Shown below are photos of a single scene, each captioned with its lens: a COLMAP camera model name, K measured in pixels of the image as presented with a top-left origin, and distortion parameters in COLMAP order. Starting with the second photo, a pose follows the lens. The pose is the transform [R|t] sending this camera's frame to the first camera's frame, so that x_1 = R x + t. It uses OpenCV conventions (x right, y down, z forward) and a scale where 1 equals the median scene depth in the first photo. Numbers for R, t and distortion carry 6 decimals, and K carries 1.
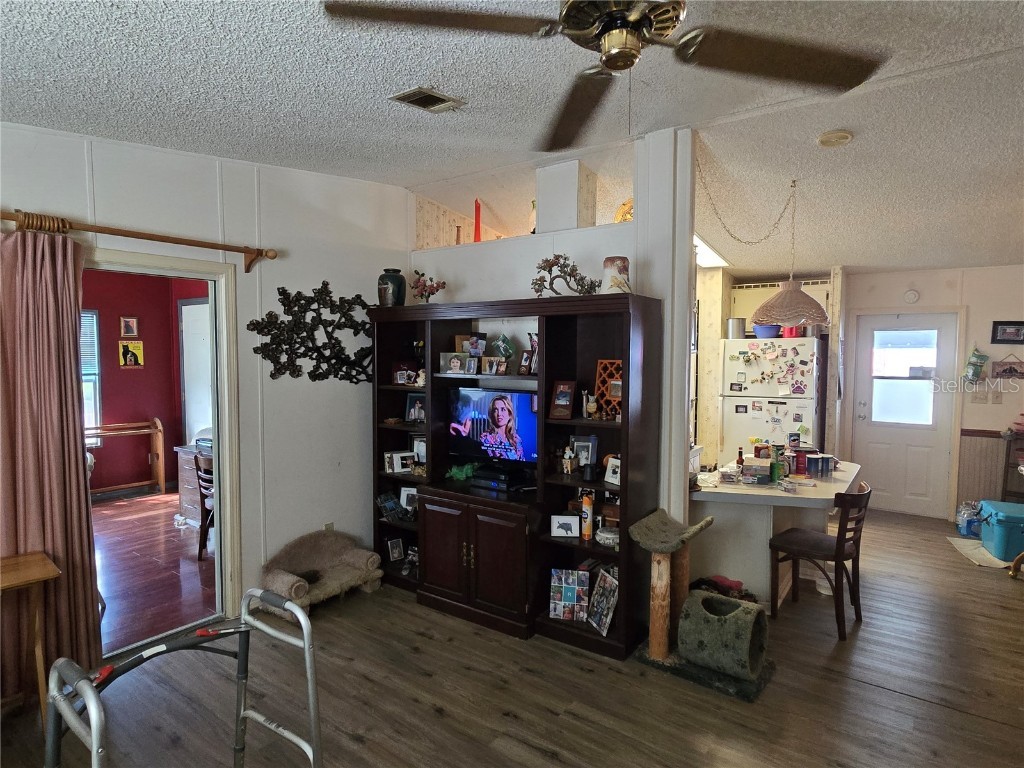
lens RADIAL K [[560.6, 0, 515.4], [0, 560.6, 387.7], [0, 0, 1]] dist [-0.006521, -0.002116]
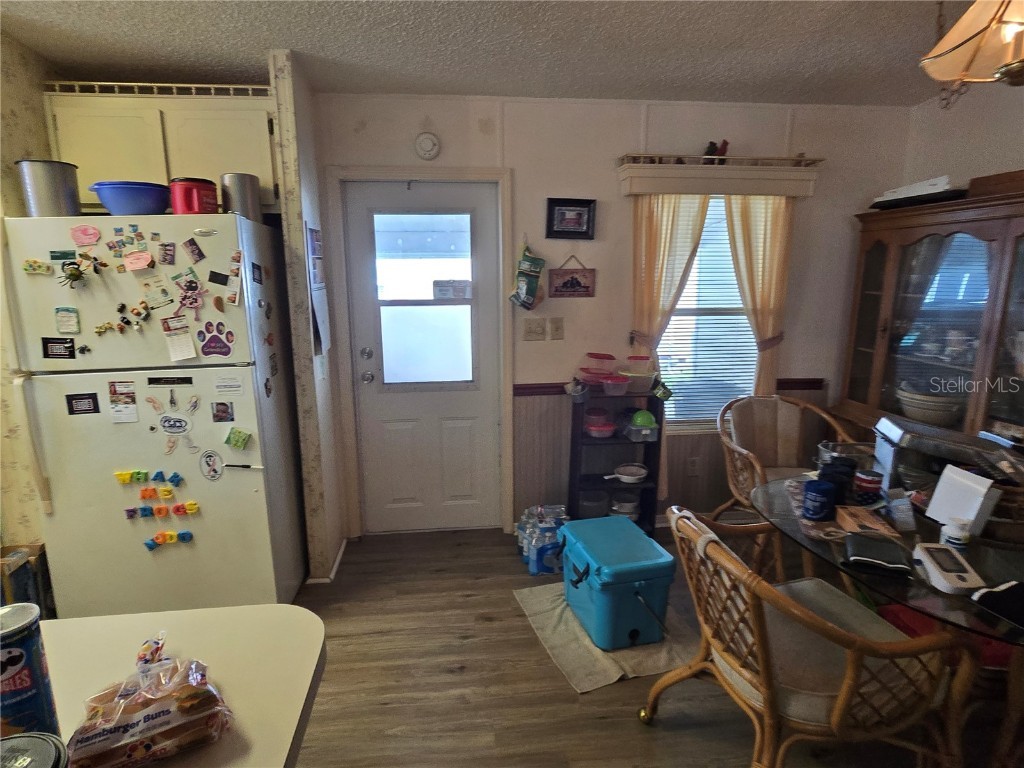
lens RADIAL K [[578.5, 0, 501.2], [0, 578.5, 385.6], [0, 0, 1]] dist [-0.002262, 0.002457]
pose [[0.741551, -0.142799, 0.655523, 0.369228], [0.054572, 0.986686, 0.153206, -0.020080], [-0.668673, -0.077837, 0.739471, 0.529775]]
